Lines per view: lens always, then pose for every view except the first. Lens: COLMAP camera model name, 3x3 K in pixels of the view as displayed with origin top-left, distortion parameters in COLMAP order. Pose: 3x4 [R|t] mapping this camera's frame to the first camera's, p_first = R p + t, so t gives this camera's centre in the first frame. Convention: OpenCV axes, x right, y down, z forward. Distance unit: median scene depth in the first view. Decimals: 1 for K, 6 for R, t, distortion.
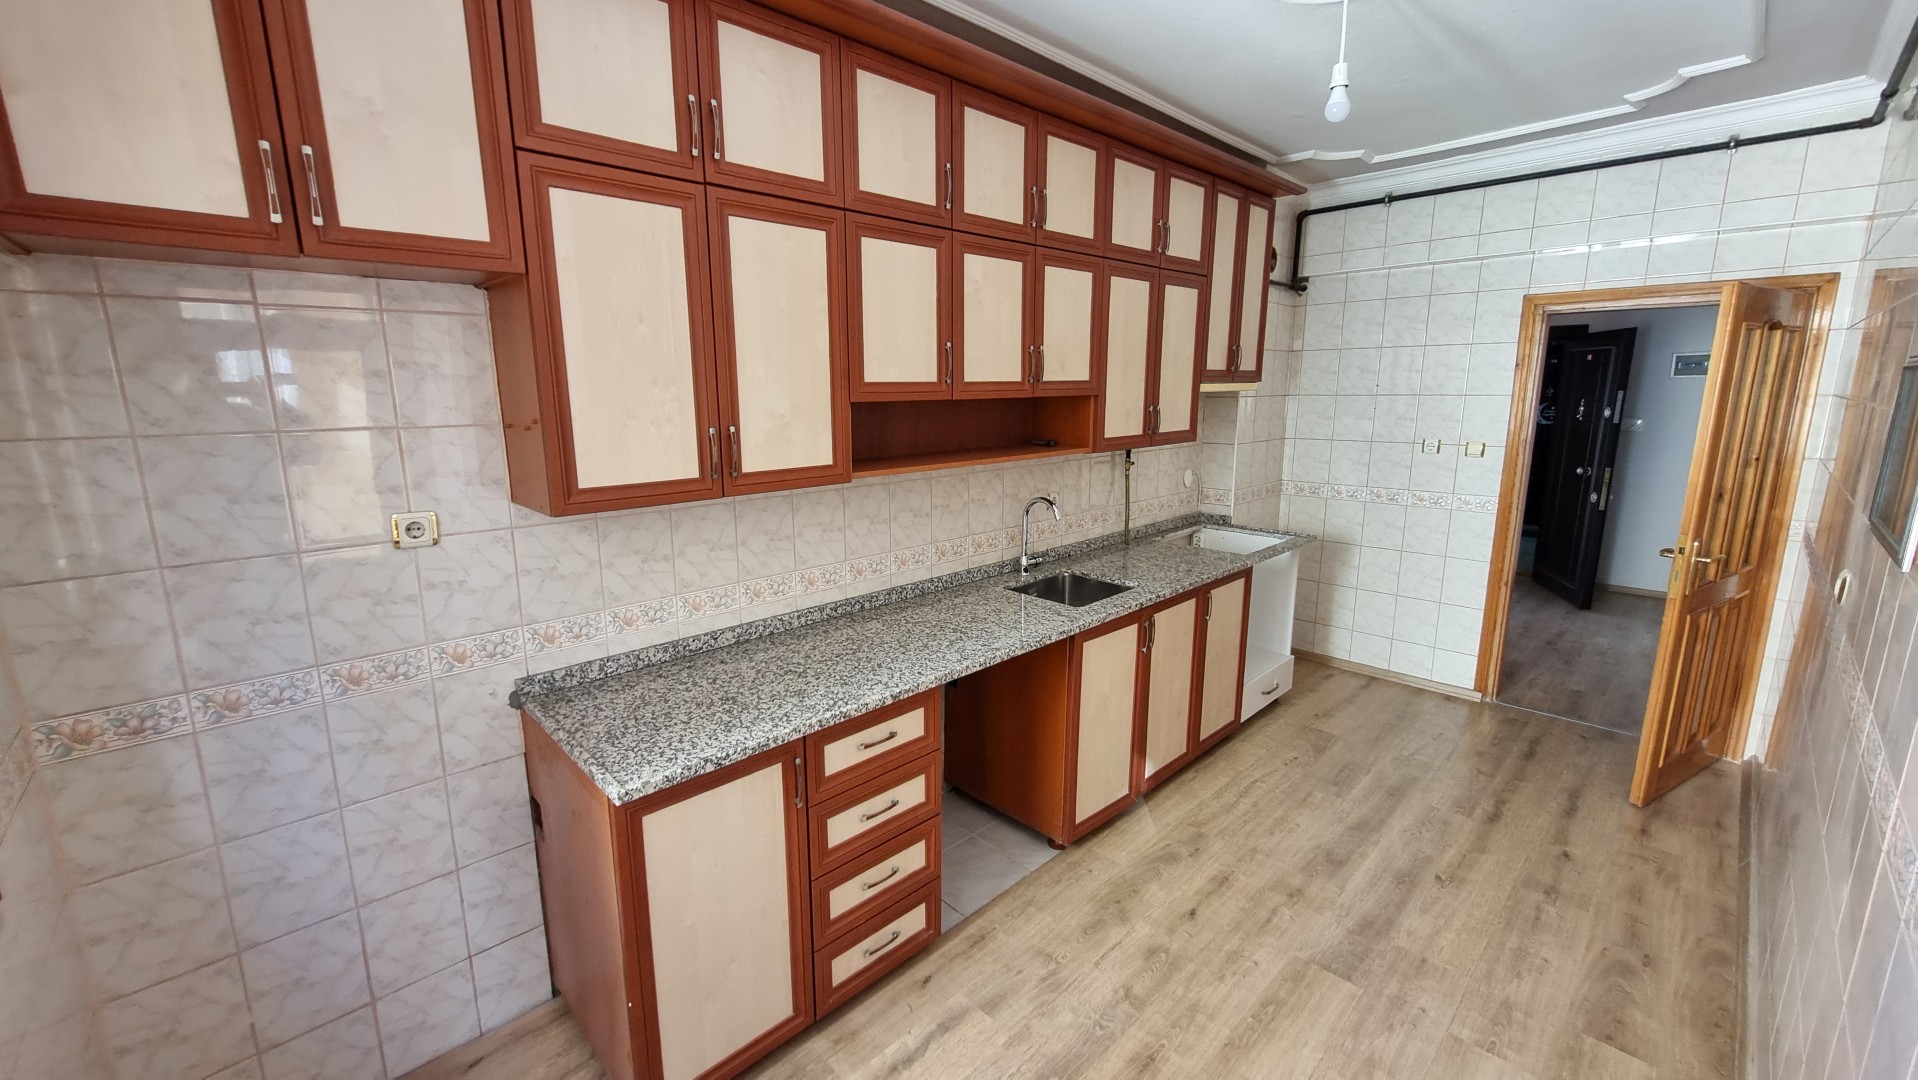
lens RADIAL K [[747.0, 0, 935.5], [0, 747.0, 534.1], [0, 0, 1]] dist [0.001750, 0.000024]
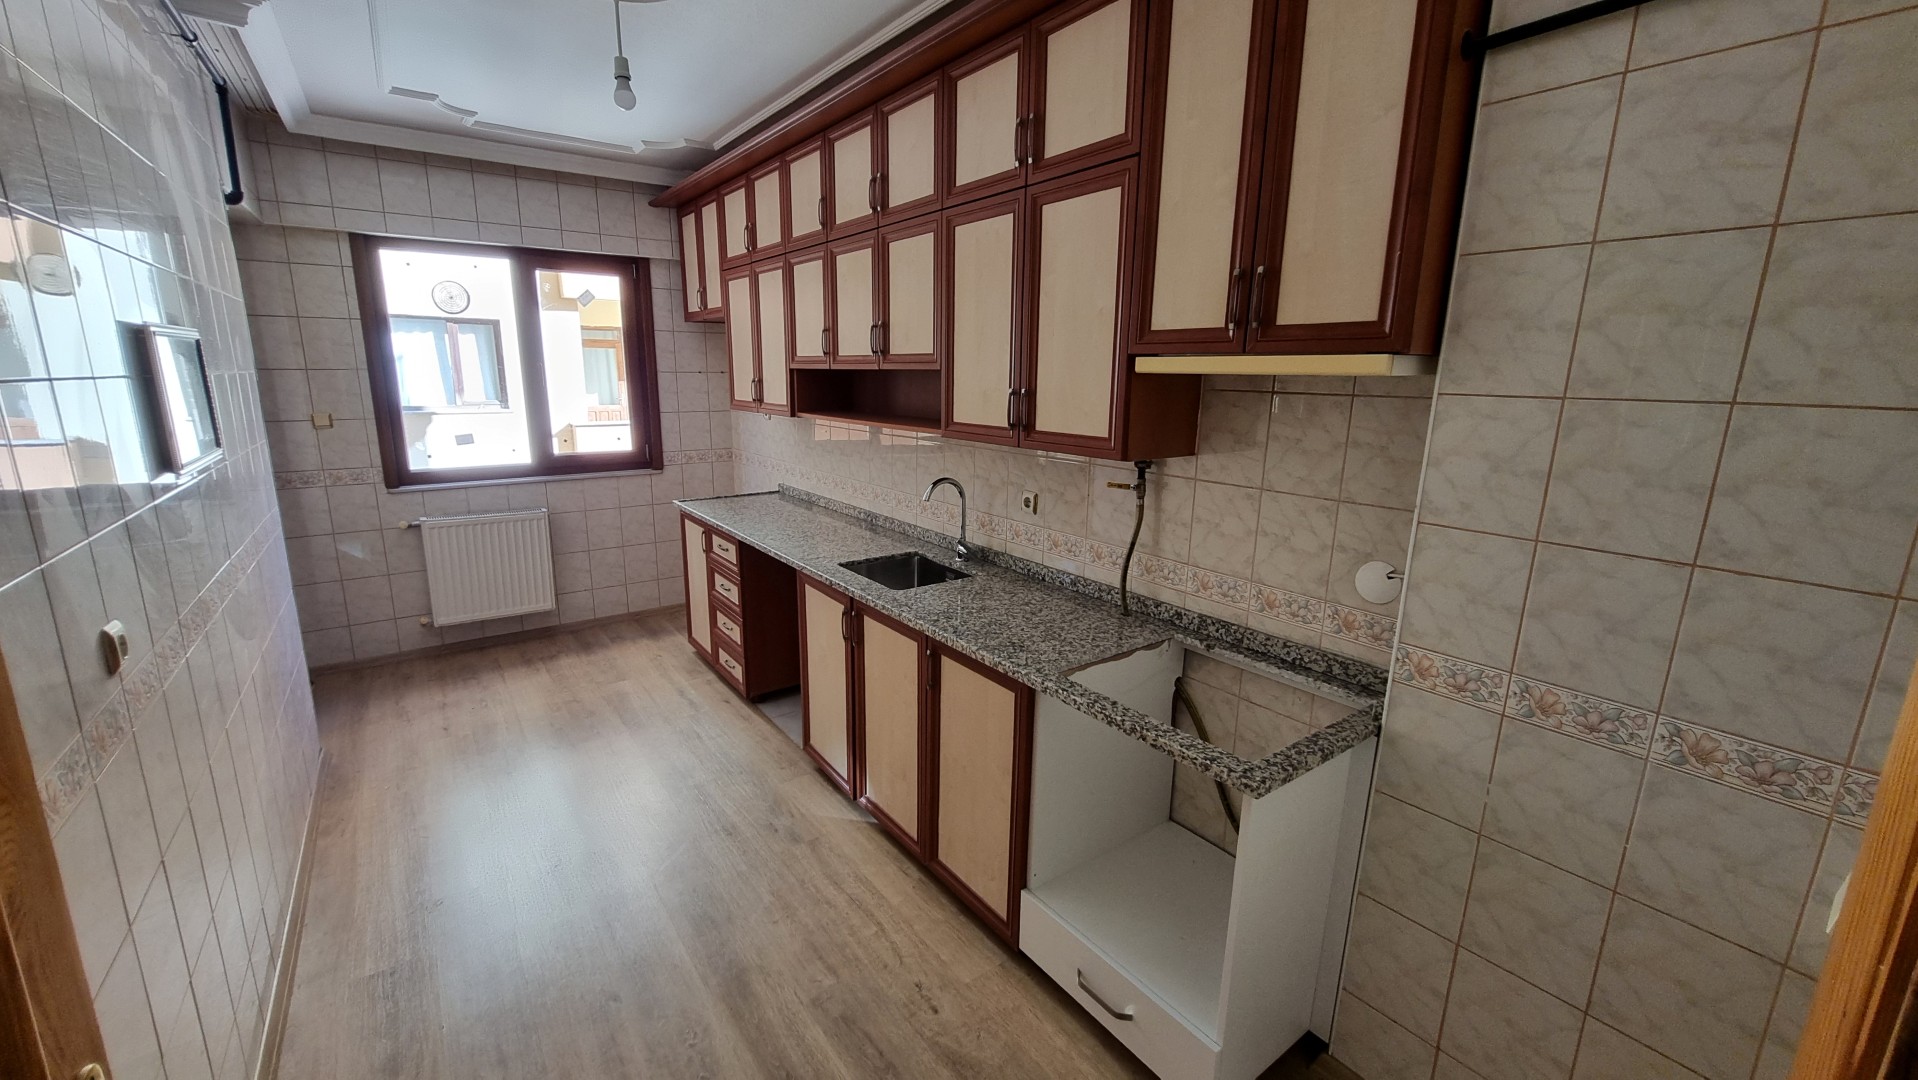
lens RADIAL K [[765.2, 0, 920.8], [0, 765.2, 525.0], [0, 0, 1]] dist [-0.000330, 0.000076]
pose [[-0.159353, 0.215630, -0.963385, 1.075888], [-0.190411, 0.950818, 0.244313, -0.220009], [0.968685, 0.222371, -0.110457, 1.075607]]
